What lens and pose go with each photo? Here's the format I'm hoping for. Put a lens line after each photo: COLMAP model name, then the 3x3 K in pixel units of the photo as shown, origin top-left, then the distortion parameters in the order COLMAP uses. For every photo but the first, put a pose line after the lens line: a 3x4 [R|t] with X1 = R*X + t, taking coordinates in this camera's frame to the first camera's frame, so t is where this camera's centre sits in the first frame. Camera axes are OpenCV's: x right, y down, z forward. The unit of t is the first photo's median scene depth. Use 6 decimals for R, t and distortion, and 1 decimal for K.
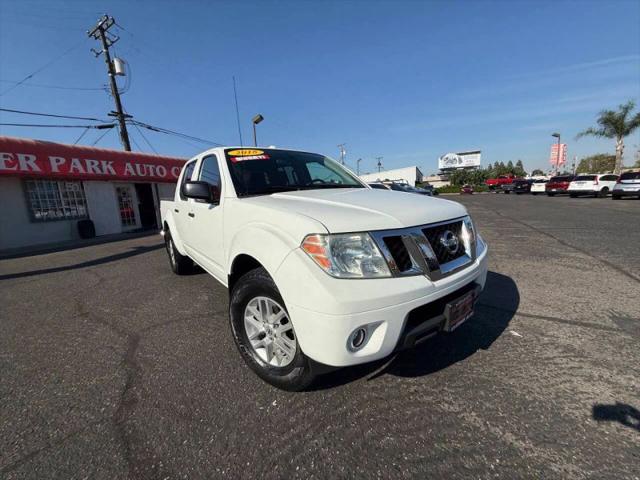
lens RADIAL K [[254.1, 0, 317.7], [0, 254.1, 237.1], [0, 0, 1]] dist [-0.000700, -0.000027]
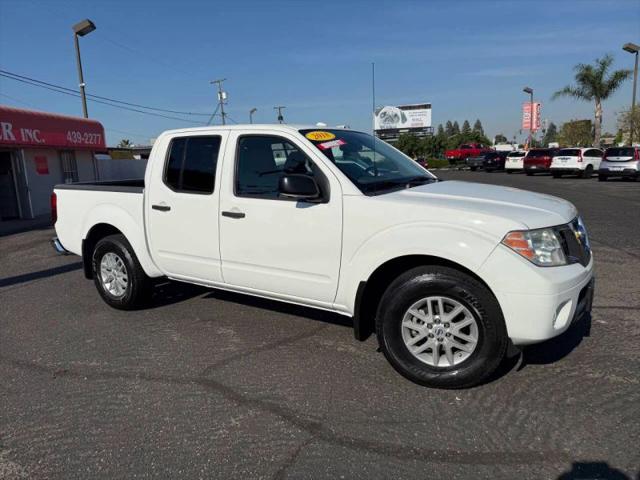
lens RADIAL K [[450.2, 0, 317.6], [0, 450.2, 238.3], [0, 0, 1]] dist [0.042695, -0.051189]
pose [[0.947185, -0.038567, 0.318359, -0.506067], [0.042447, 0.999085, -0.005255, -0.001620], [-0.317865, 0.018491, 0.947956, -0.224725]]
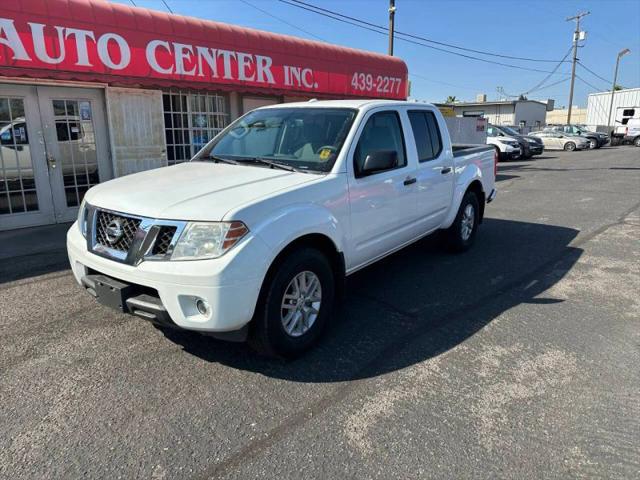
lens RADIAL K [[458.0, 0, 324.7], [0, 458.0, 243.7], [0, 0, 1]] dist [0.005636, -0.005281]
pose [[0.945150, 0.130346, -0.299501, -0.473580], [-0.102021, 0.988858, 0.108408, -0.335650], [0.310295, -0.071907, 0.947917, 1.609973]]
